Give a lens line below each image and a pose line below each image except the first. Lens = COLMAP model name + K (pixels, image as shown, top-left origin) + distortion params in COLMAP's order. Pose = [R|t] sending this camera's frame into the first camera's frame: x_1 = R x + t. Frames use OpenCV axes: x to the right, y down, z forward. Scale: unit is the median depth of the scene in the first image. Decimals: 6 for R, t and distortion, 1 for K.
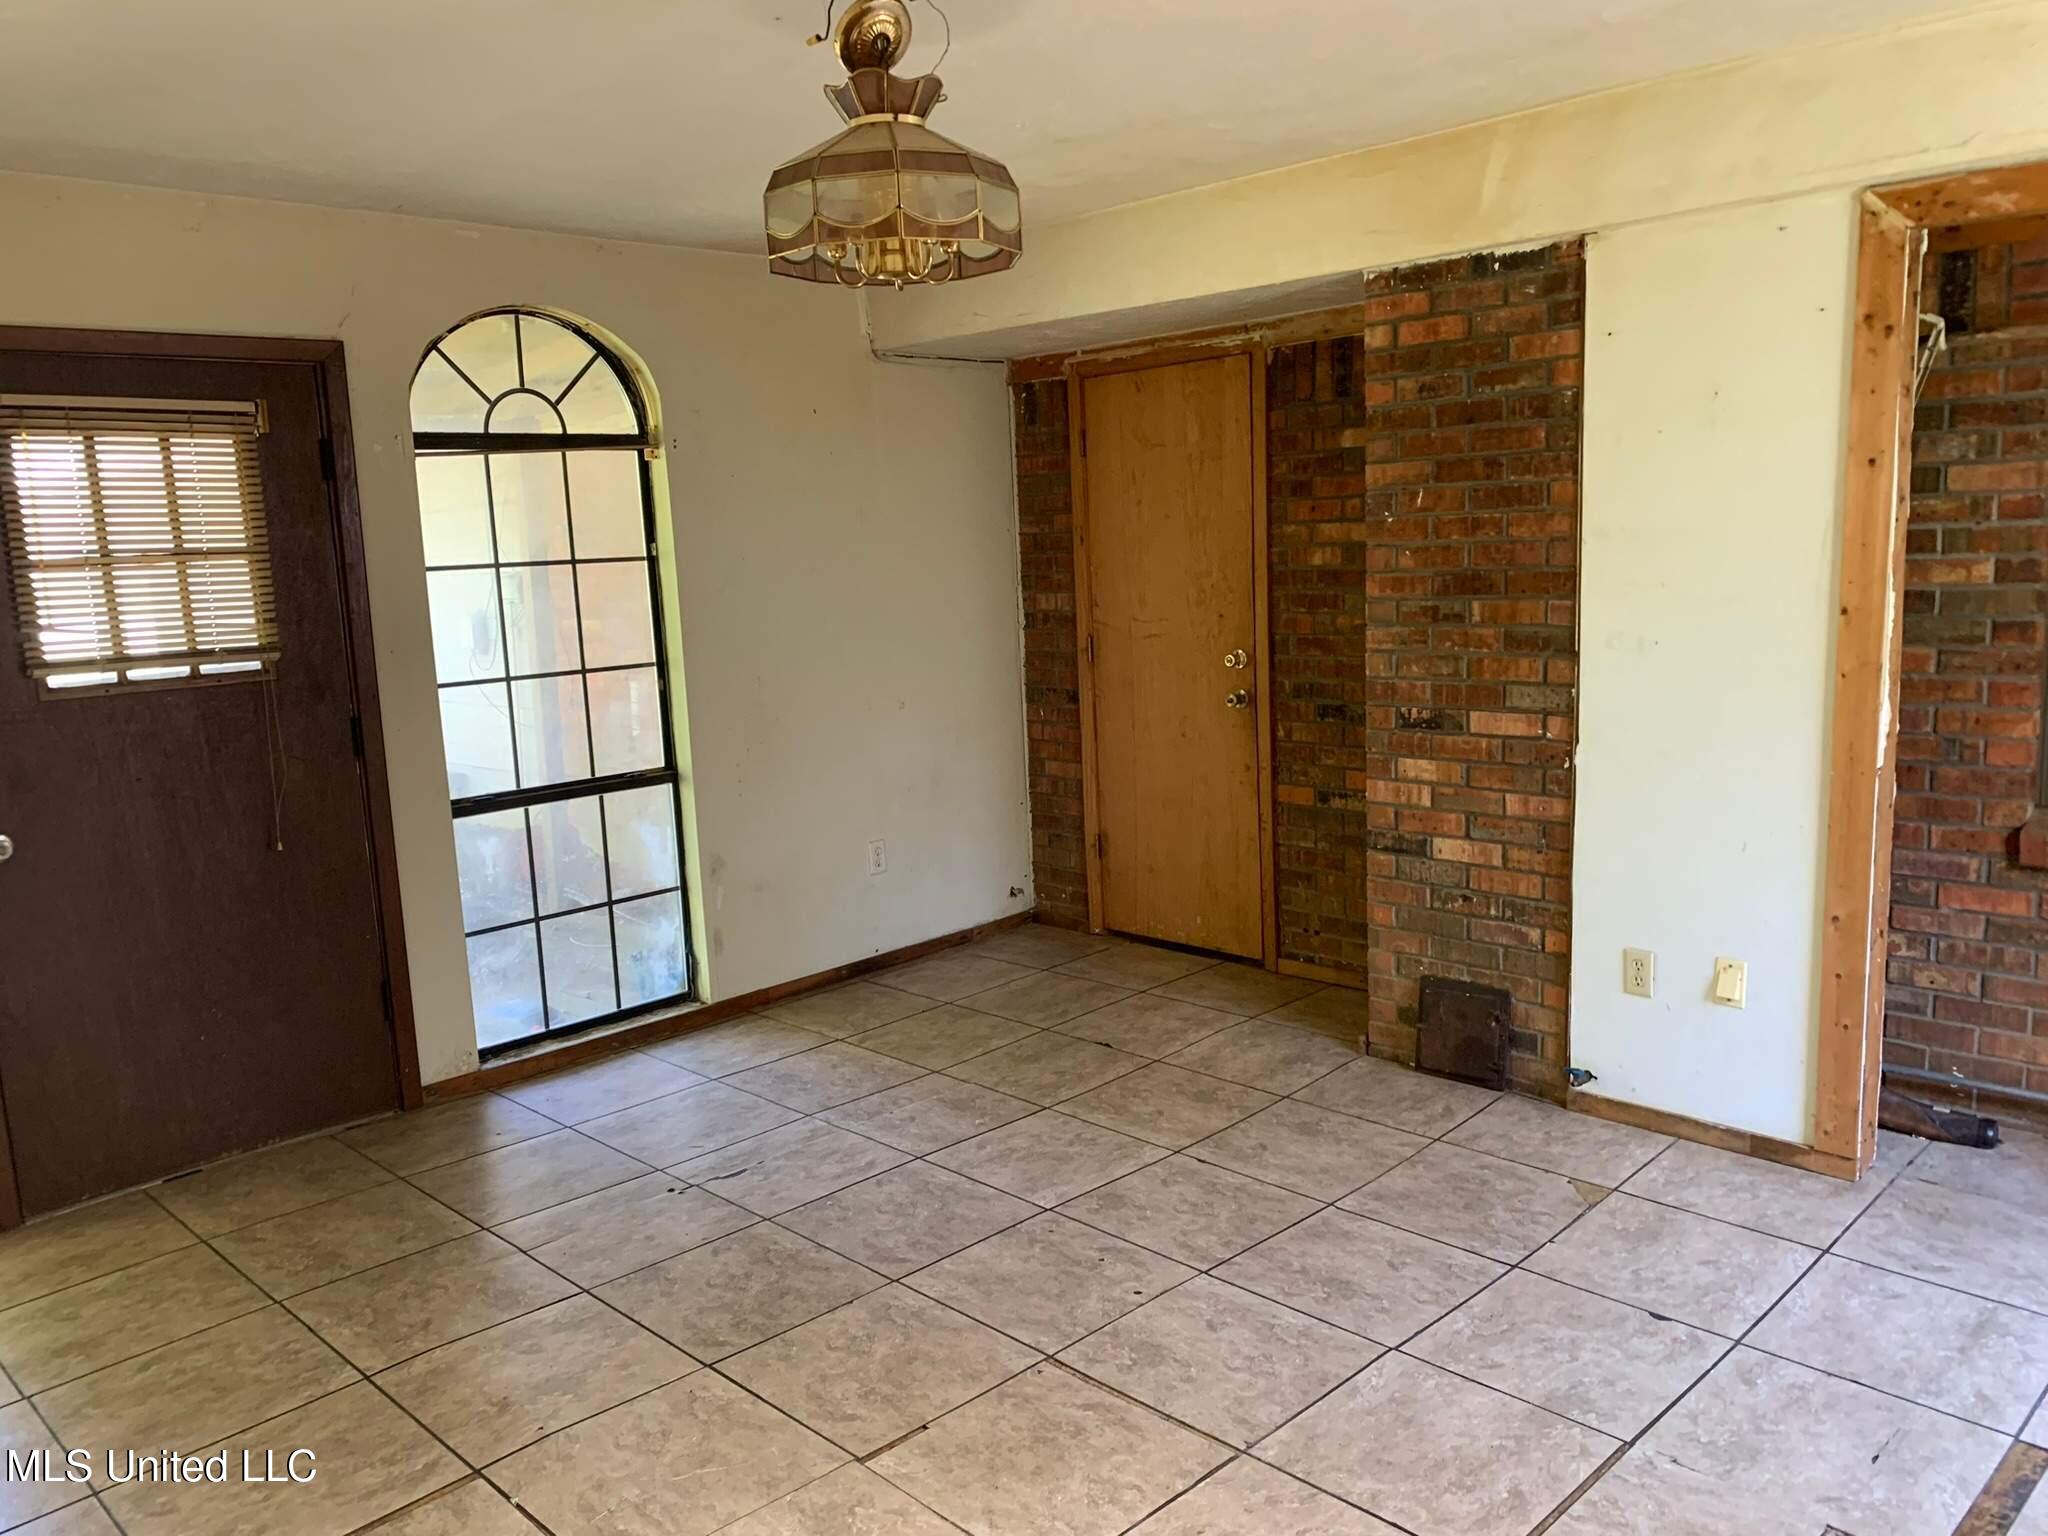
lens RADIAL K [[1570.7, 0, 1030.4], [0, 1570.7, 780.5], [0, 0, 1]] dist [0.041533, -0.027776]
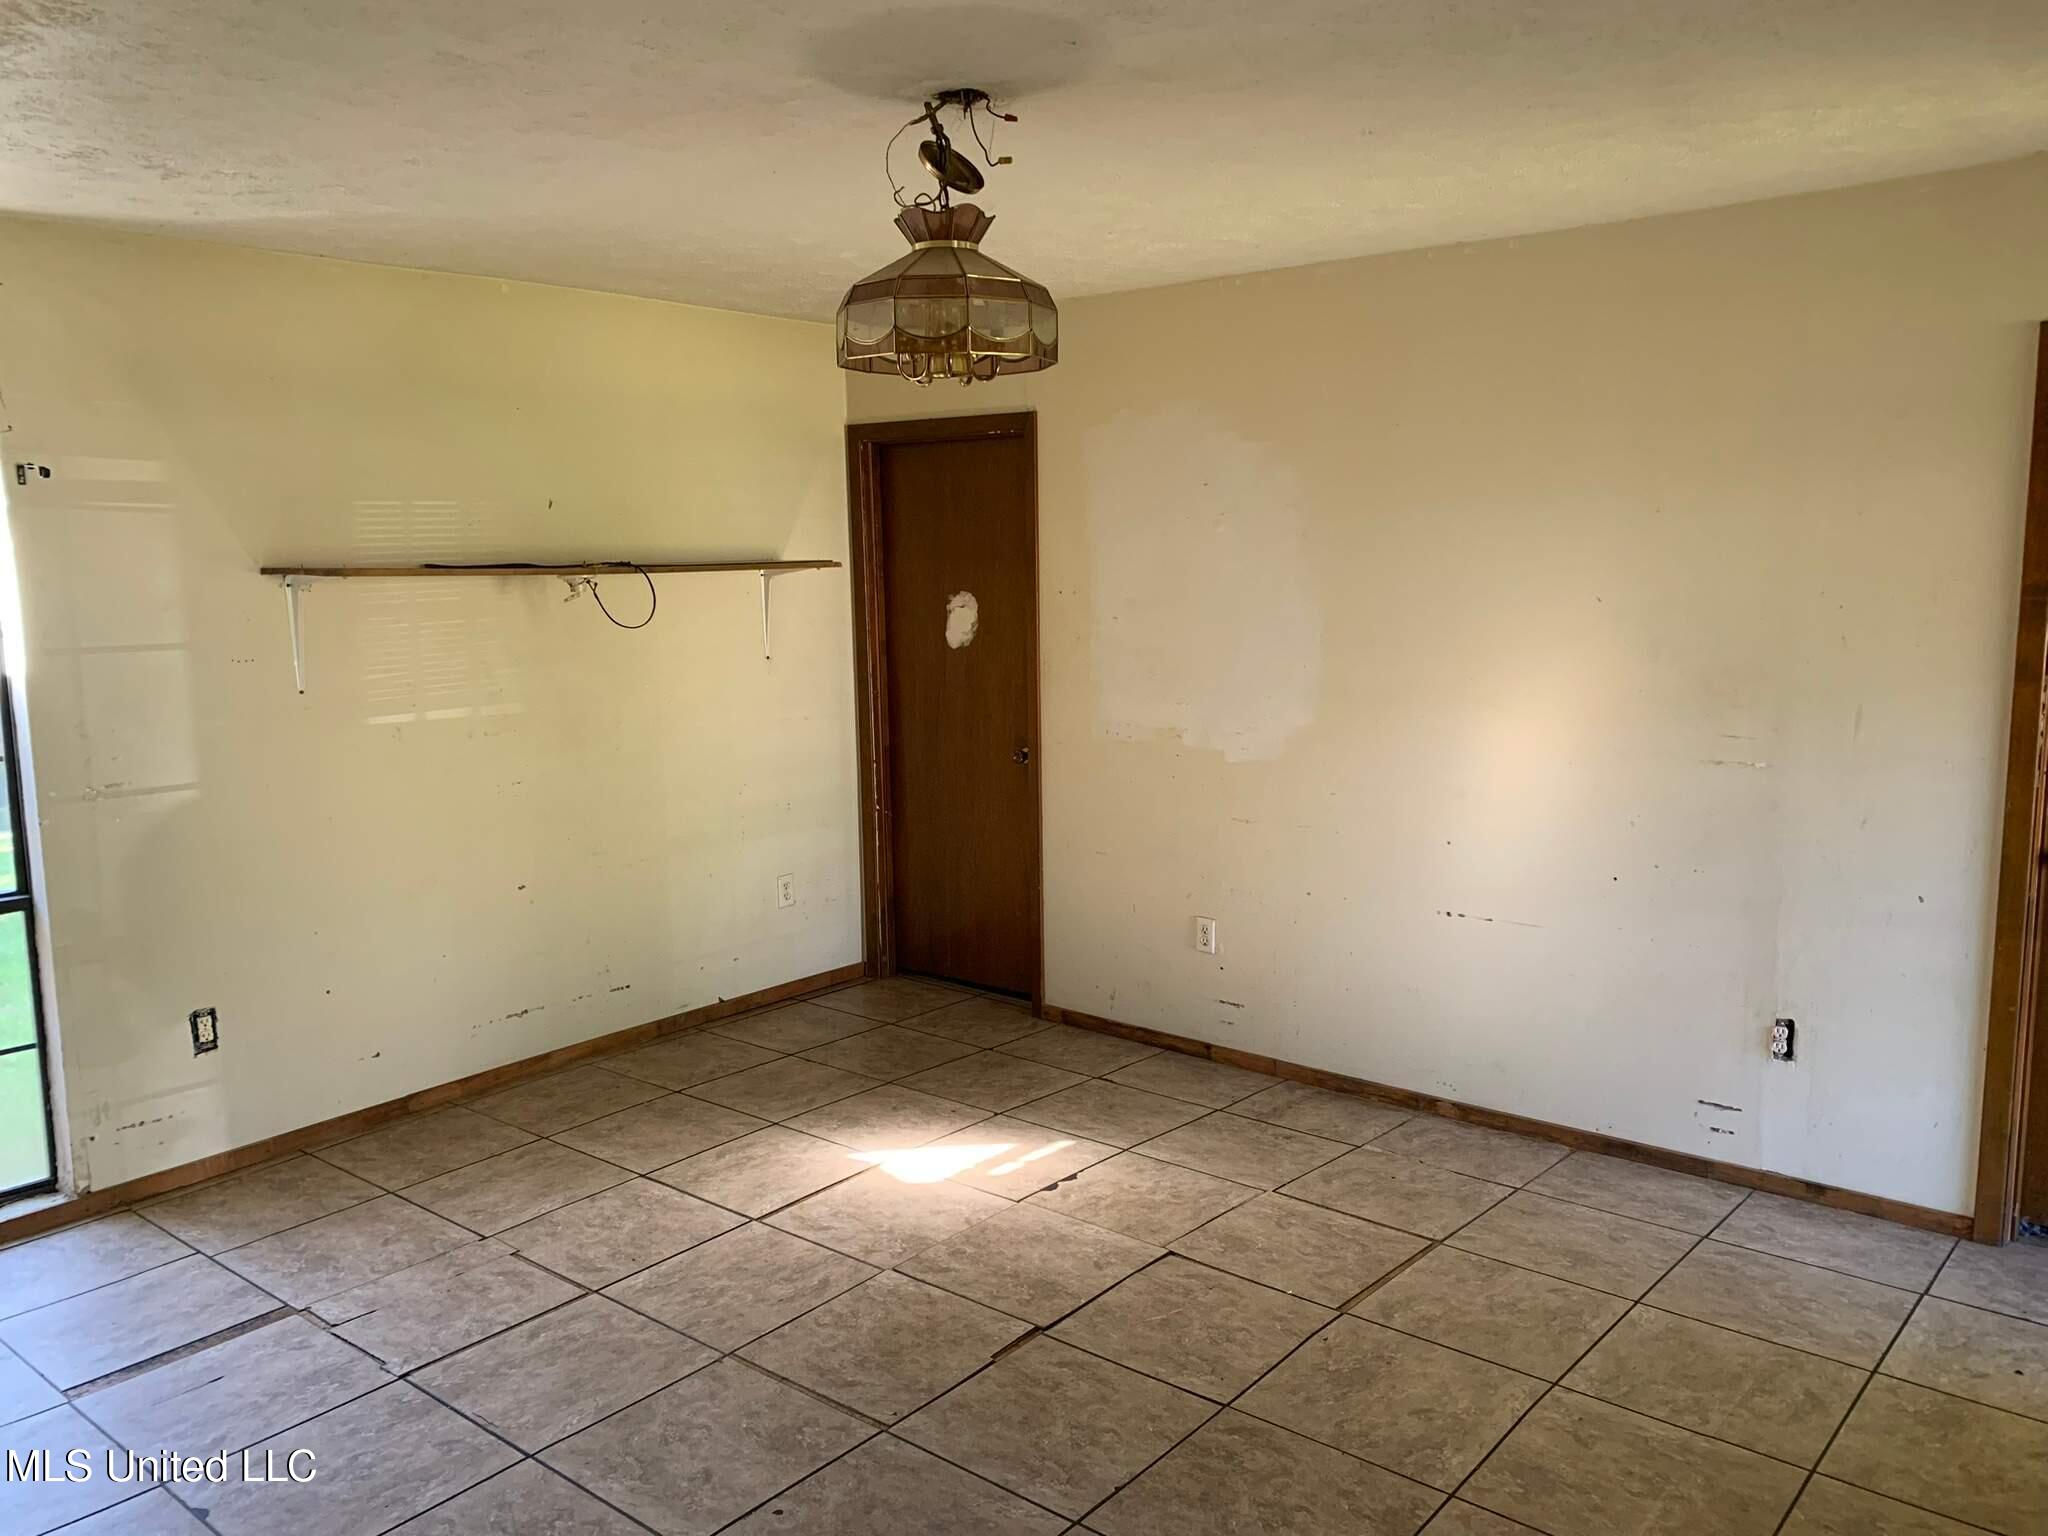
lens RADIAL K [[1570.7, 0, 1030.4], [0, 1570.7, 780.5], [0, 0, 1]] dist [0.041533, -0.027776]
pose [[-0.993836, 0.069137, -0.086661, -0.021533], [0.039483, 0.951194, 0.306057, -0.337461], [0.103591, 0.300748, -0.948061, 1.915363]]
